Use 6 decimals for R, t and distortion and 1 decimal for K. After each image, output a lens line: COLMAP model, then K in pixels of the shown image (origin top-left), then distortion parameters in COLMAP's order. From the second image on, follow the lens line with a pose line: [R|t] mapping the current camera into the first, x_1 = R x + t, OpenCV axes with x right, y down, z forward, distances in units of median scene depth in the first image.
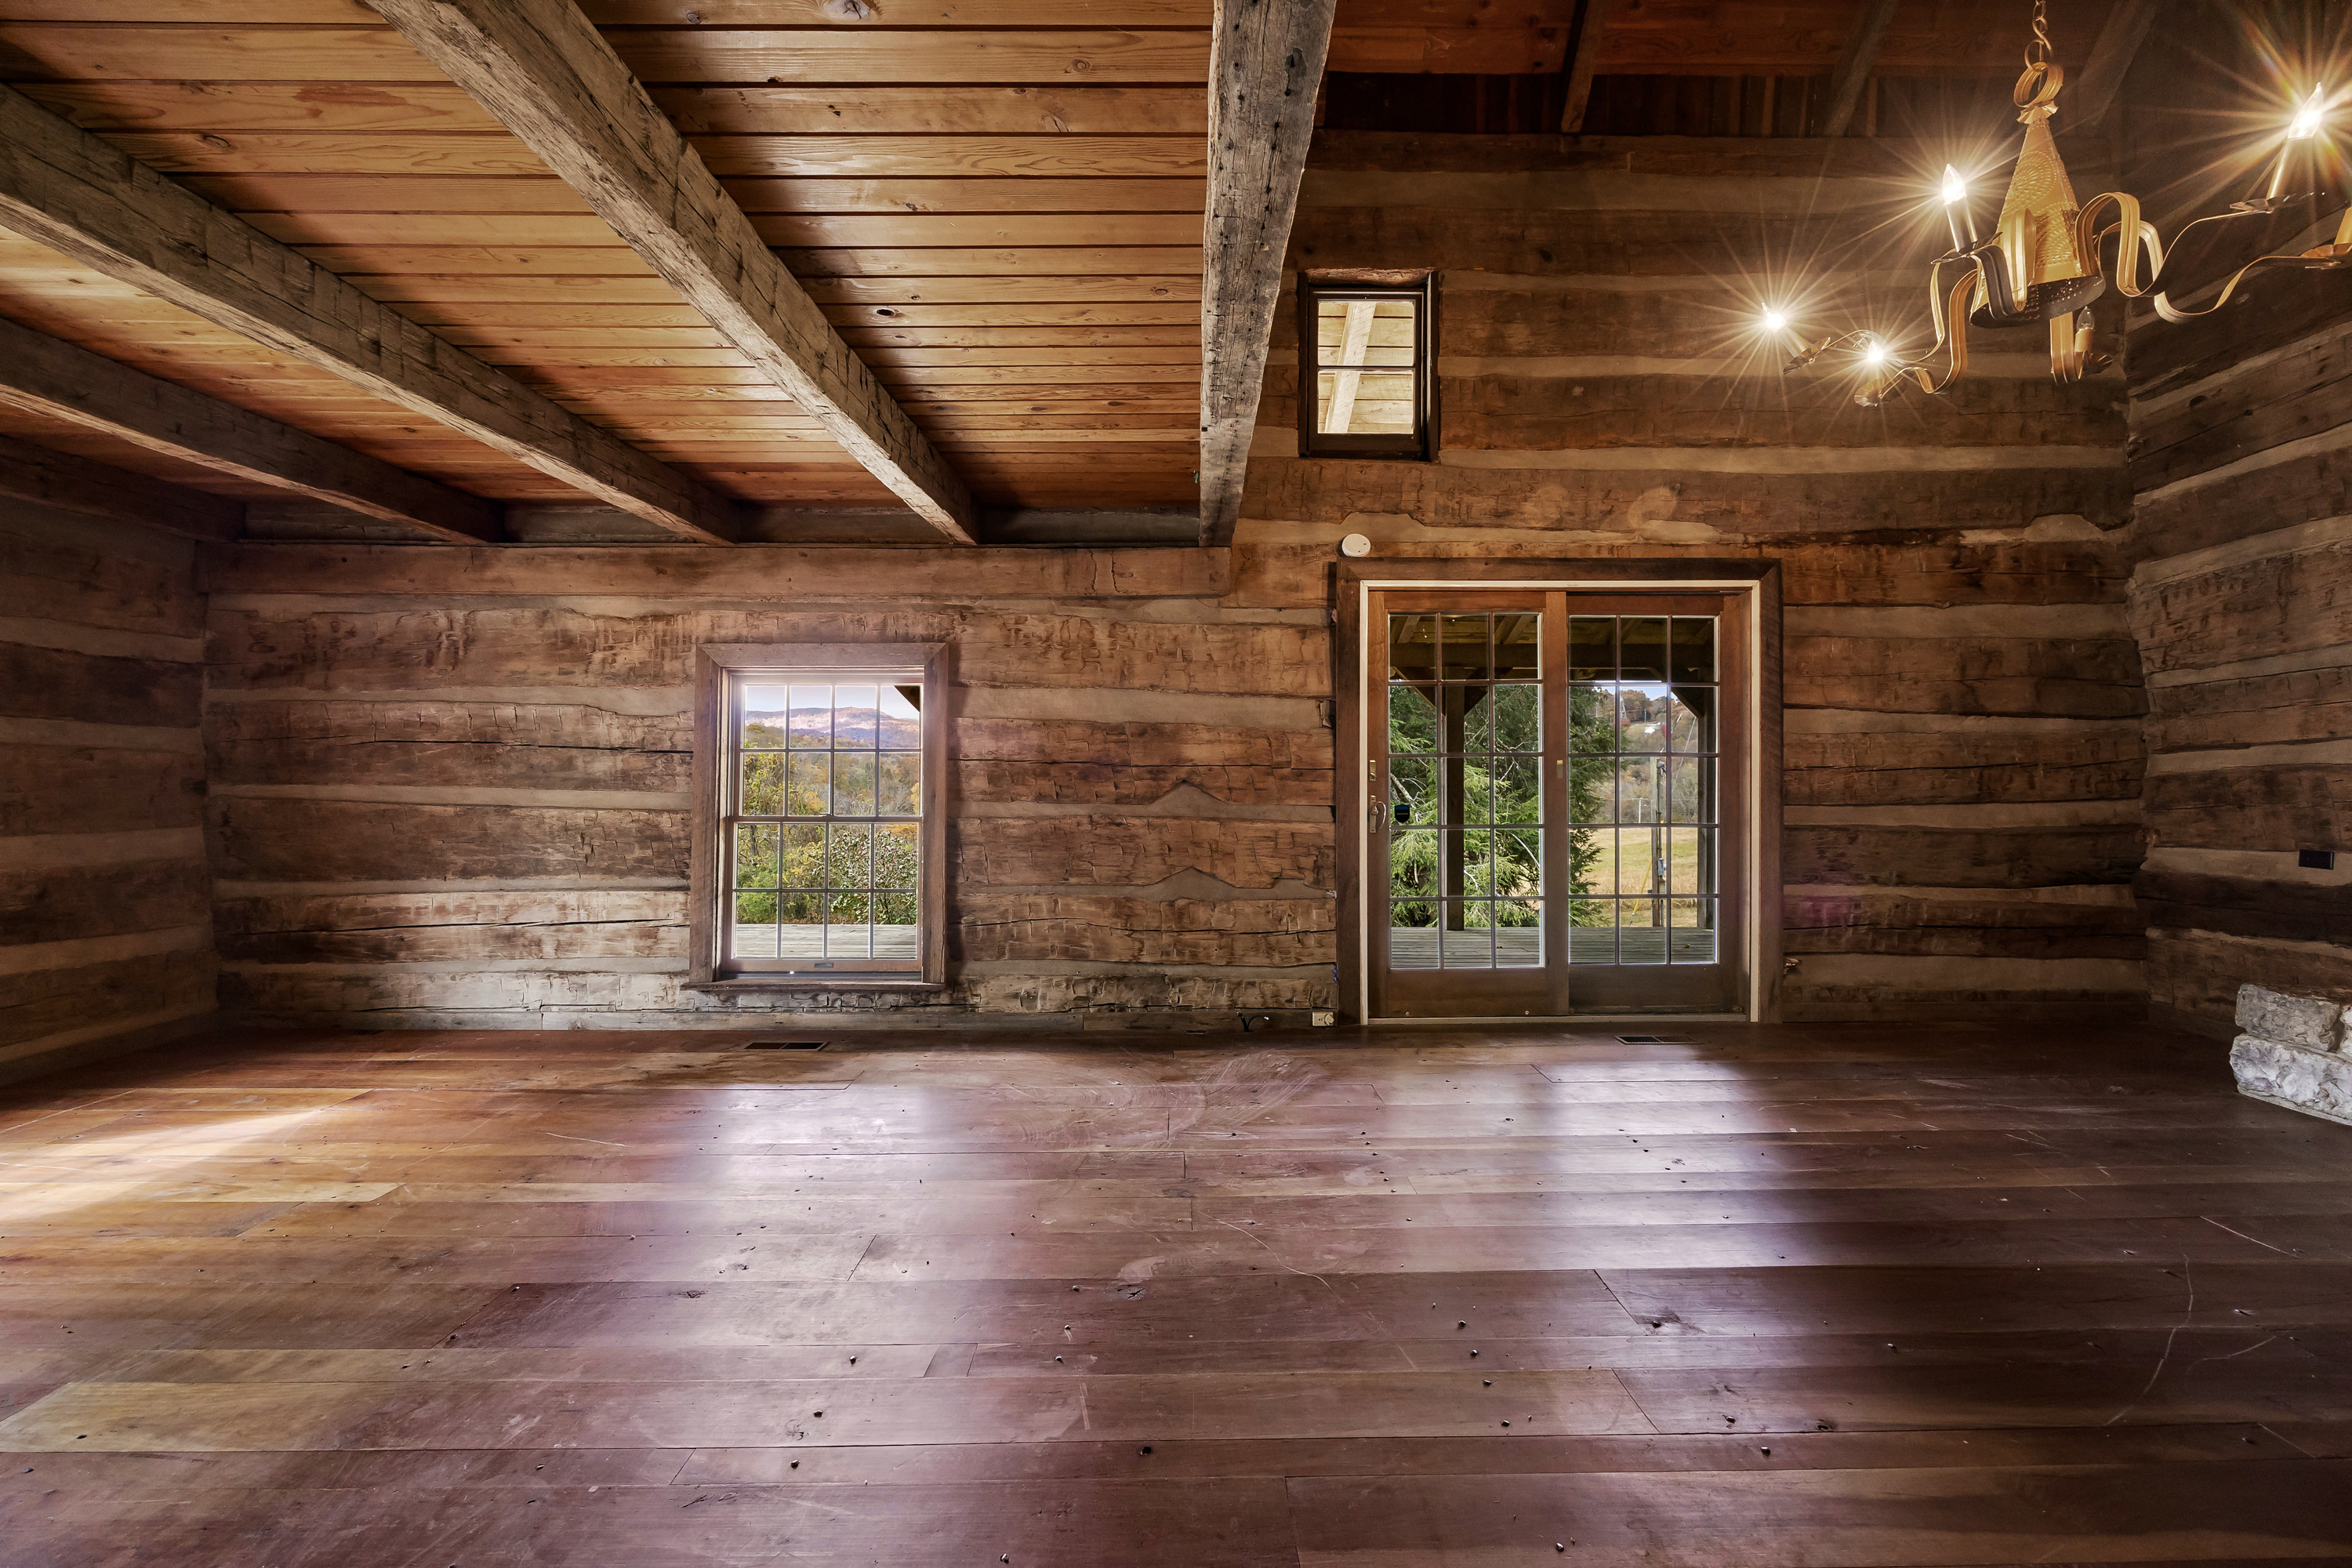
lens RADIAL K [[945.7, 0, 1188.7], [0, 945.7, 779.0], [0, 0, 1]] dist [-0.004668, 0.000203]
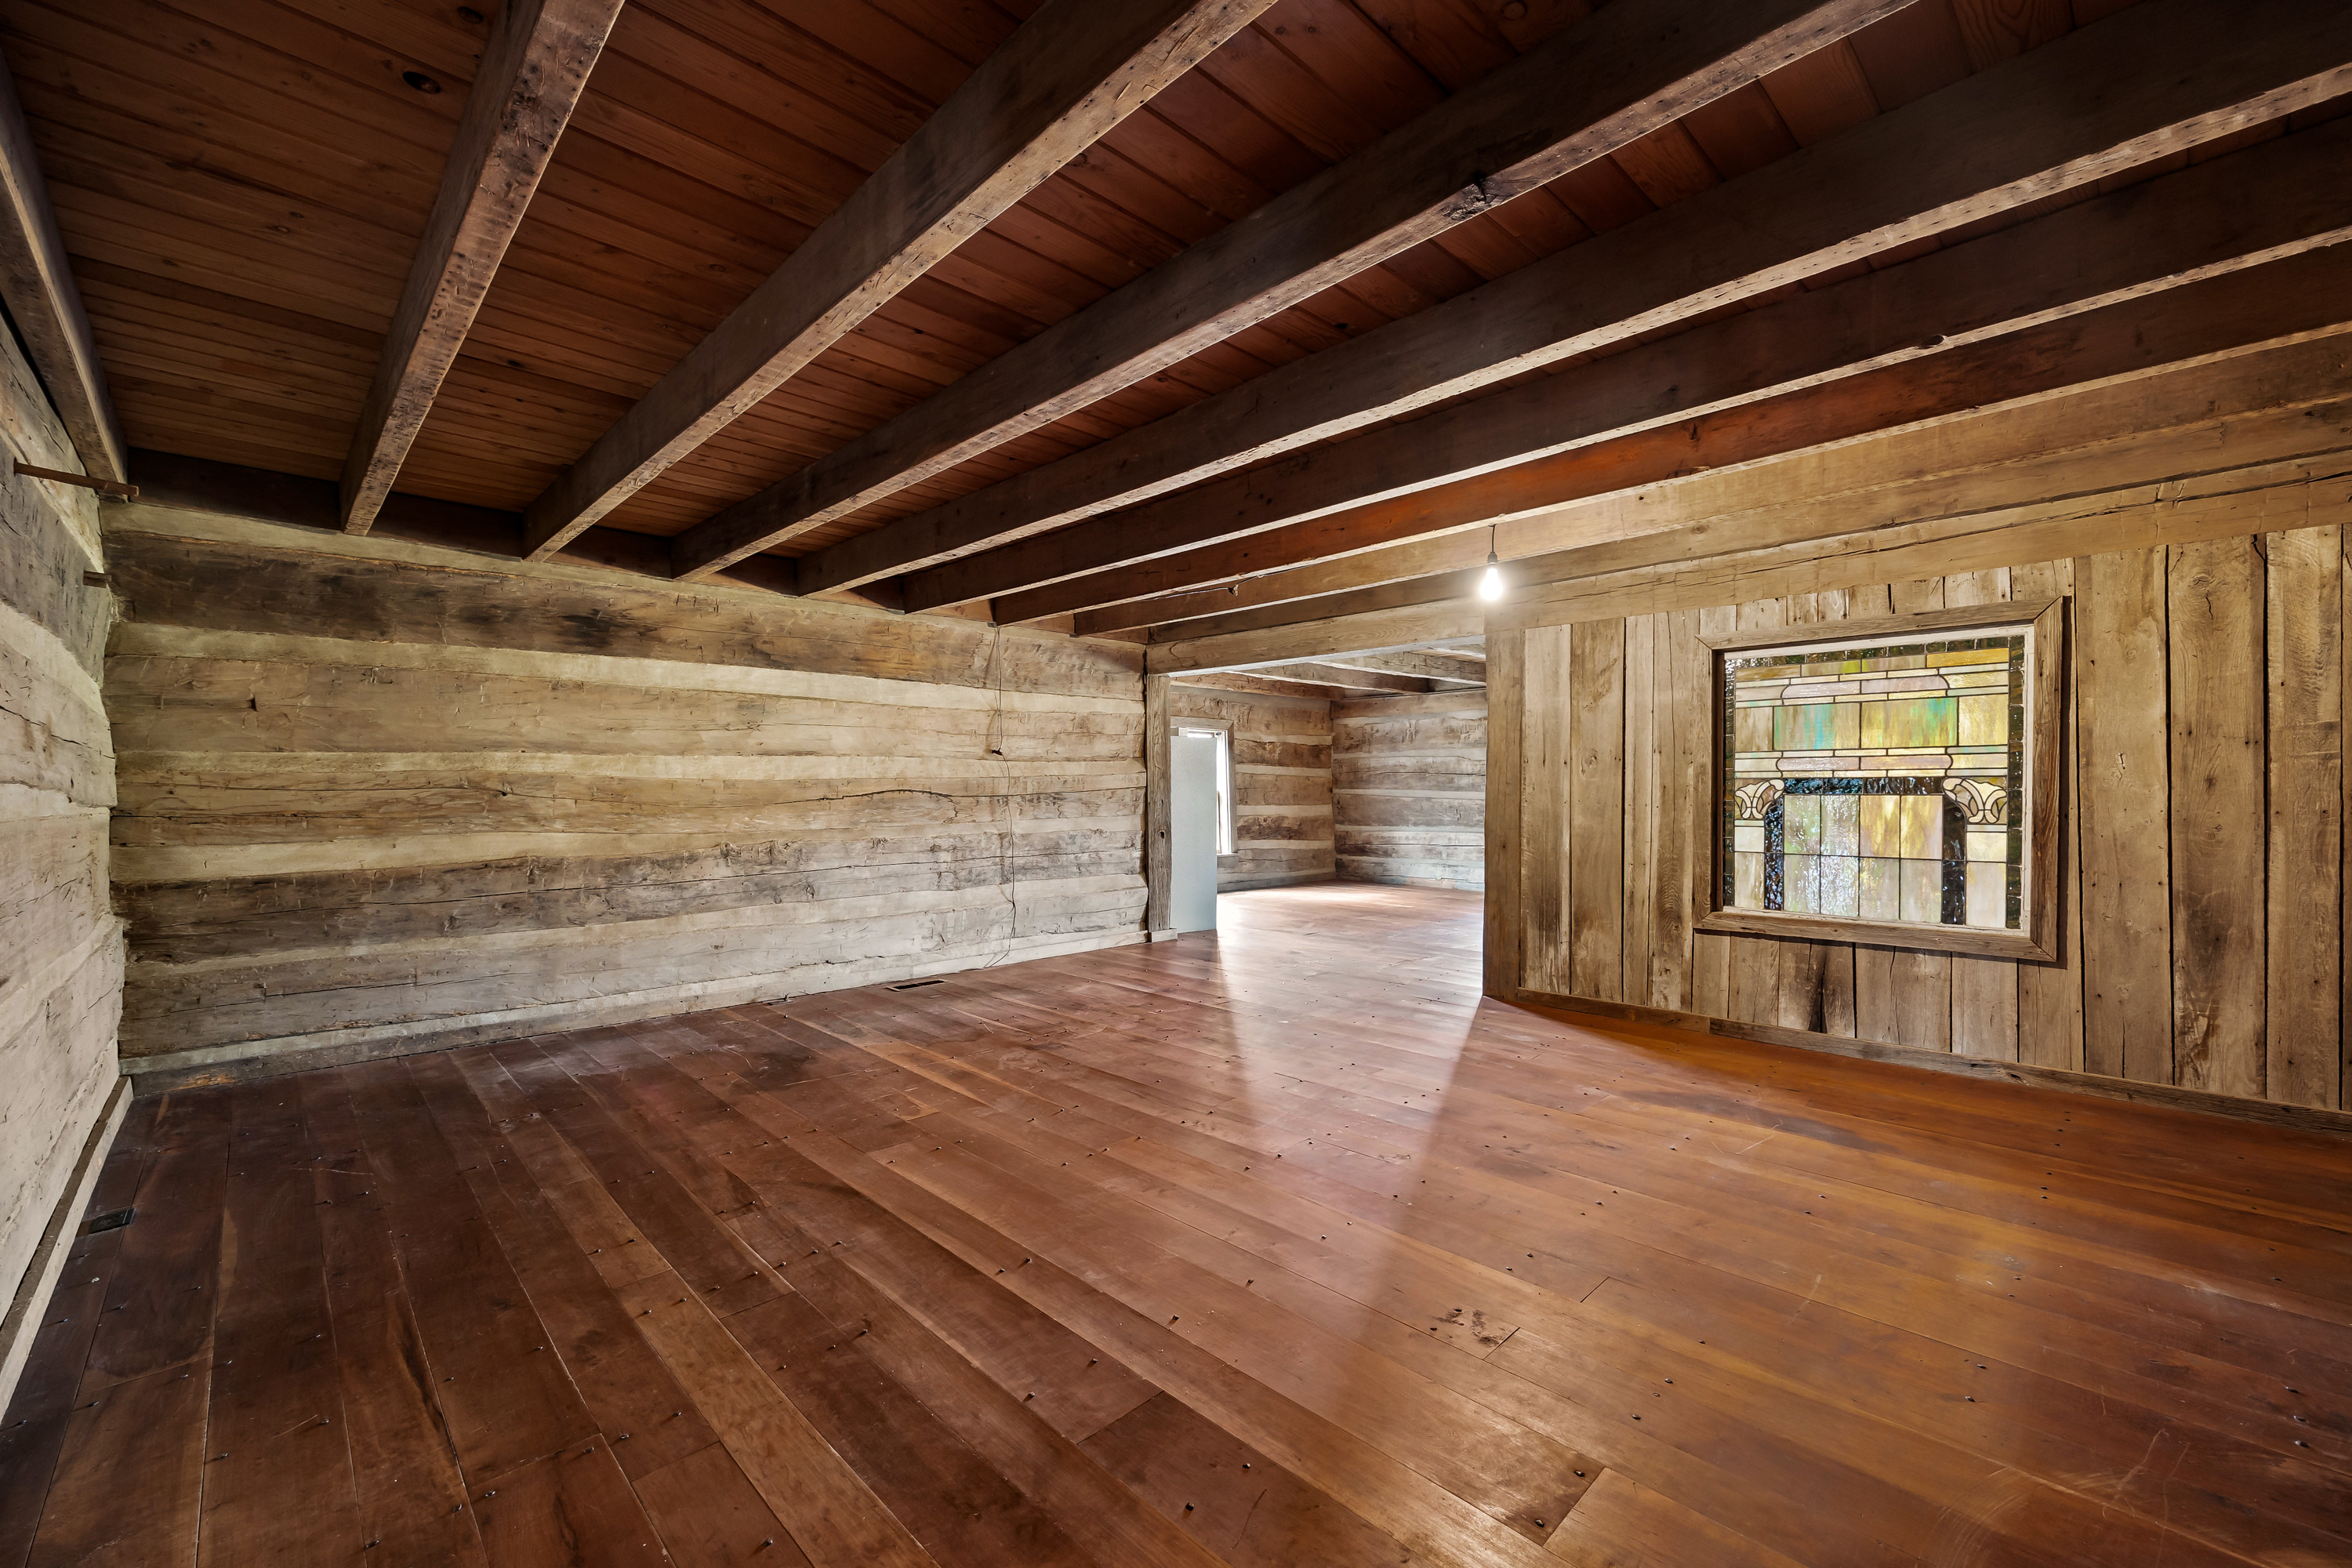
lens RADIAL K [[948.0, 0, 1178.6], [0, 948.0, 822.9], [0, 0, 1]] dist [-0.008034, -0.000033]
pose [[0.688176, 0.024766, -0.725121, 0.639976], [0.002061, 0.999346, 0.036088, 0.003251], [0.725541, -0.026330, 0.687675, -1.208129]]
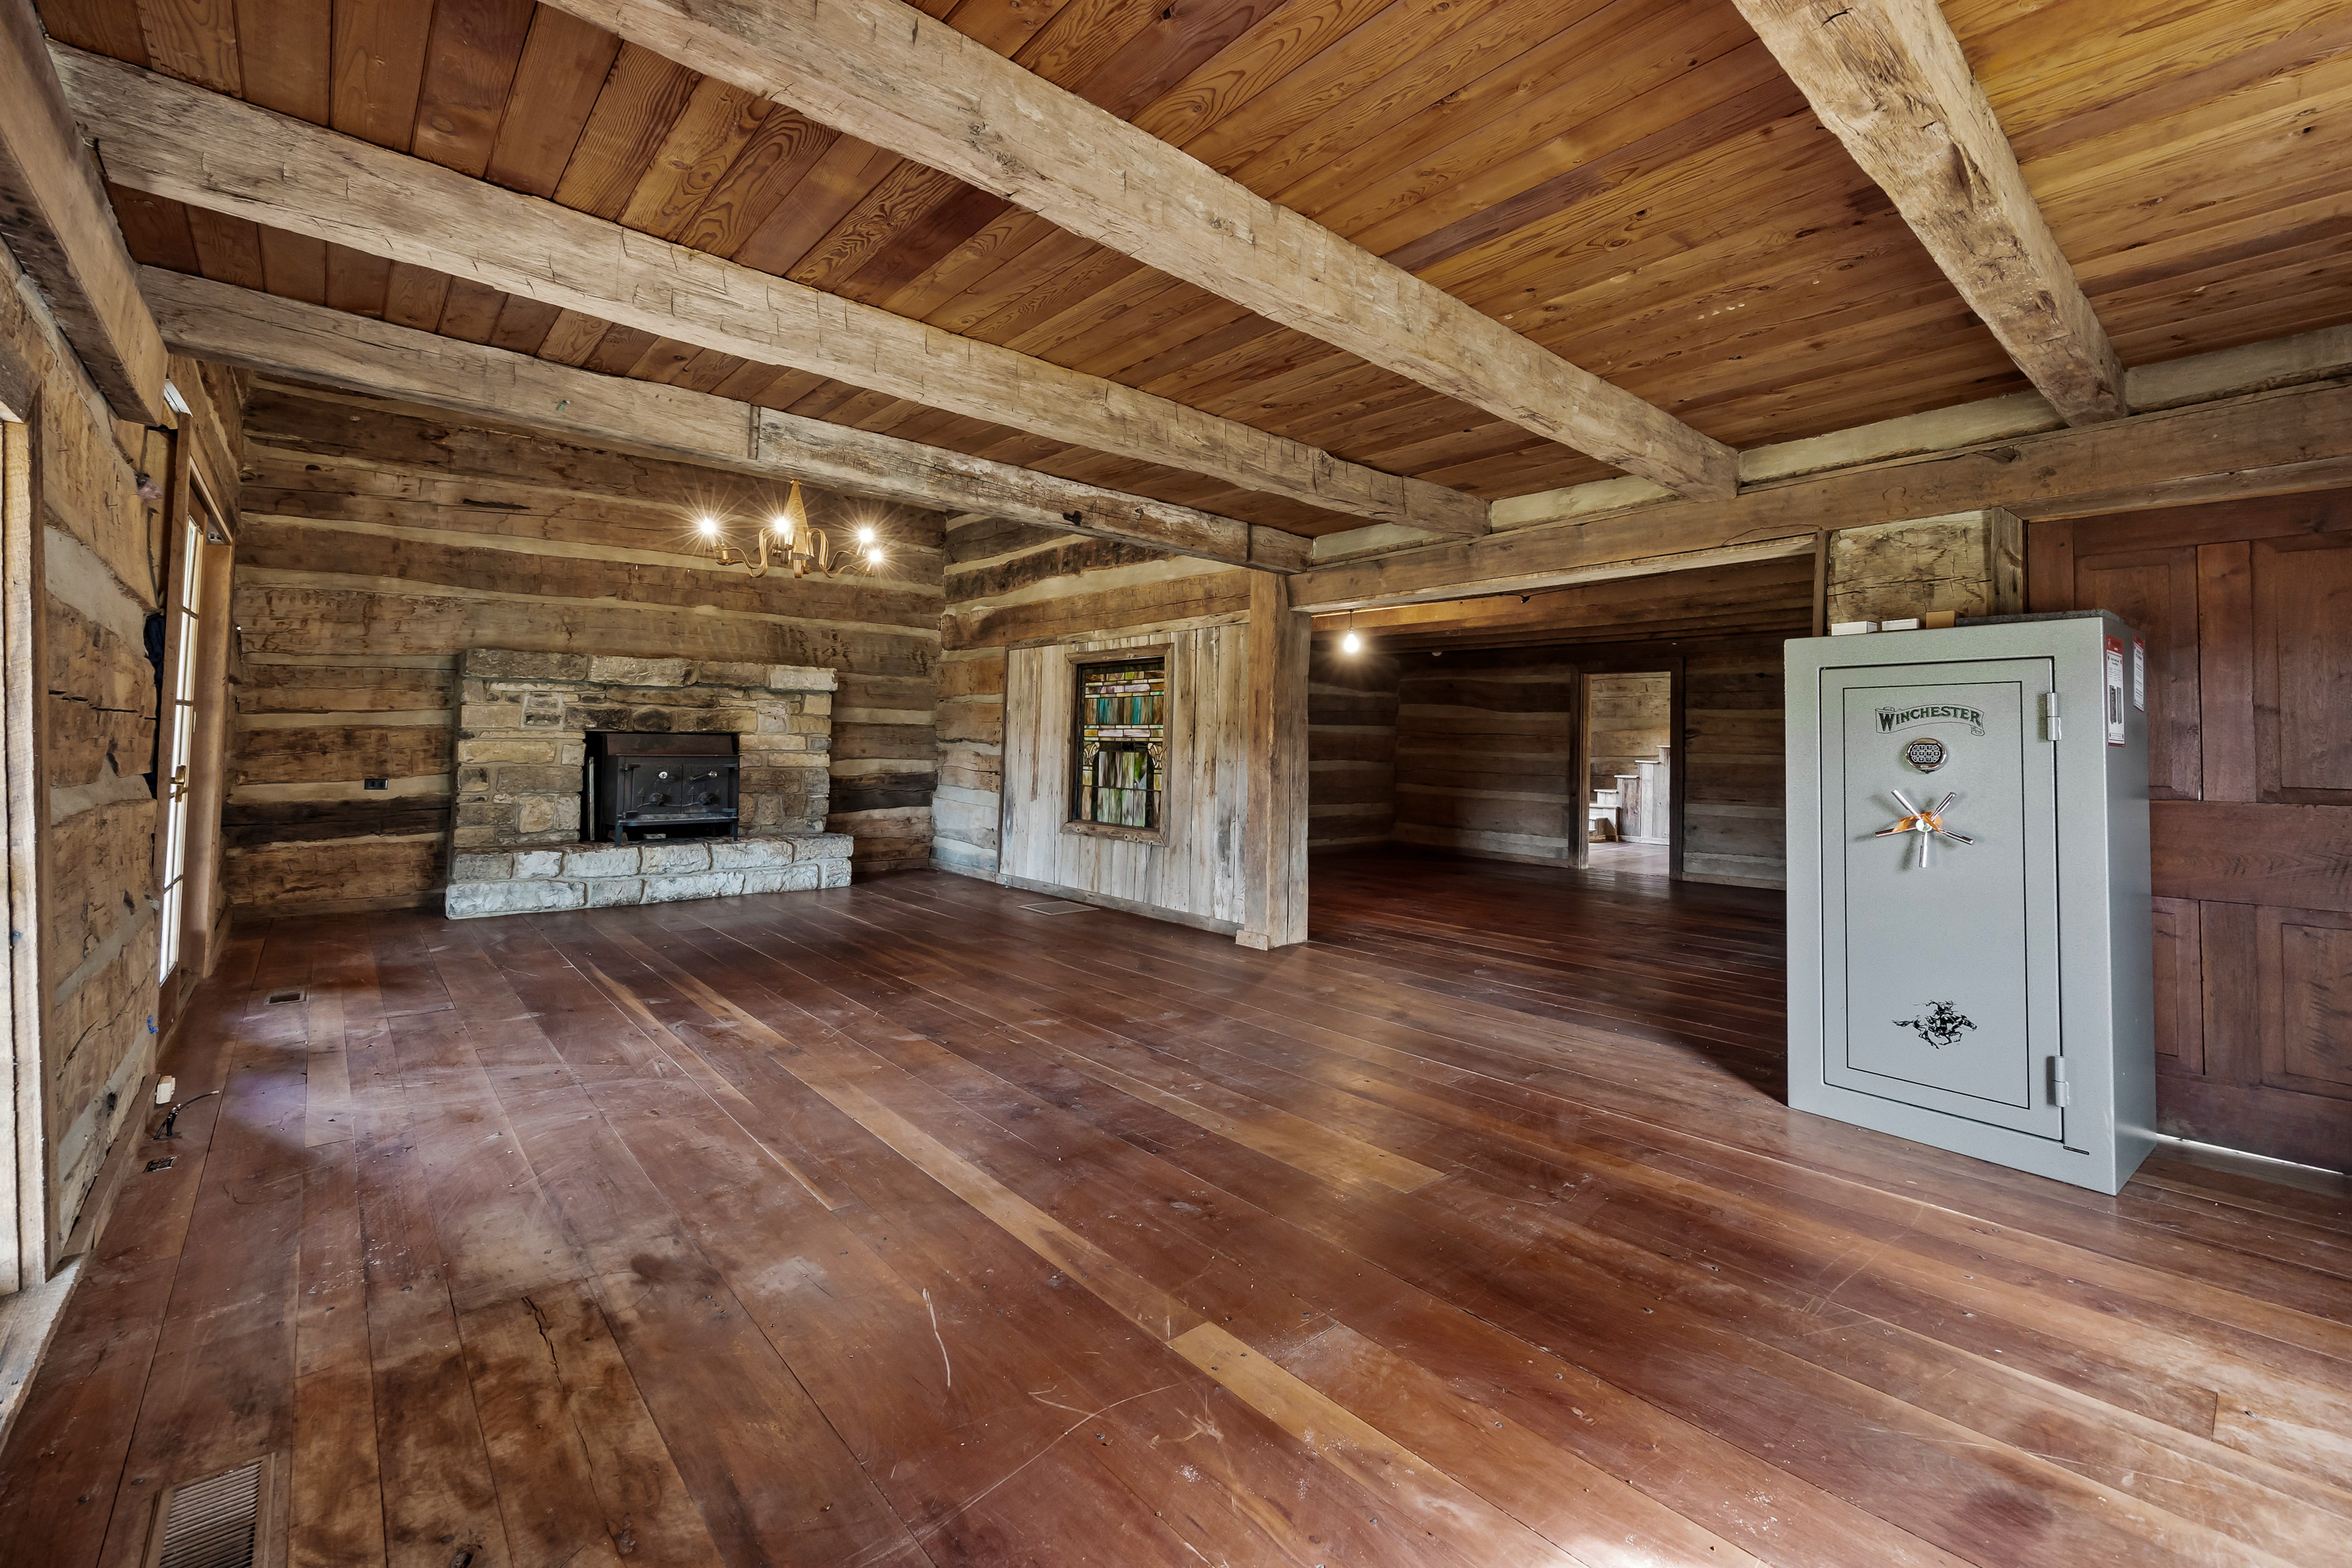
lens RADIAL K [[975.5, 0, 1175.9], [0, 975.5, 718.4], [0, 0, 1]] dist [-0.000909, 0.000022]
pose [[-0.647169, 0.011737, 0.762257, -0.854498], [-0.013496, 0.999548, -0.026849, -0.001162], [-0.762227, -0.027663, -0.646718, 0.906811]]
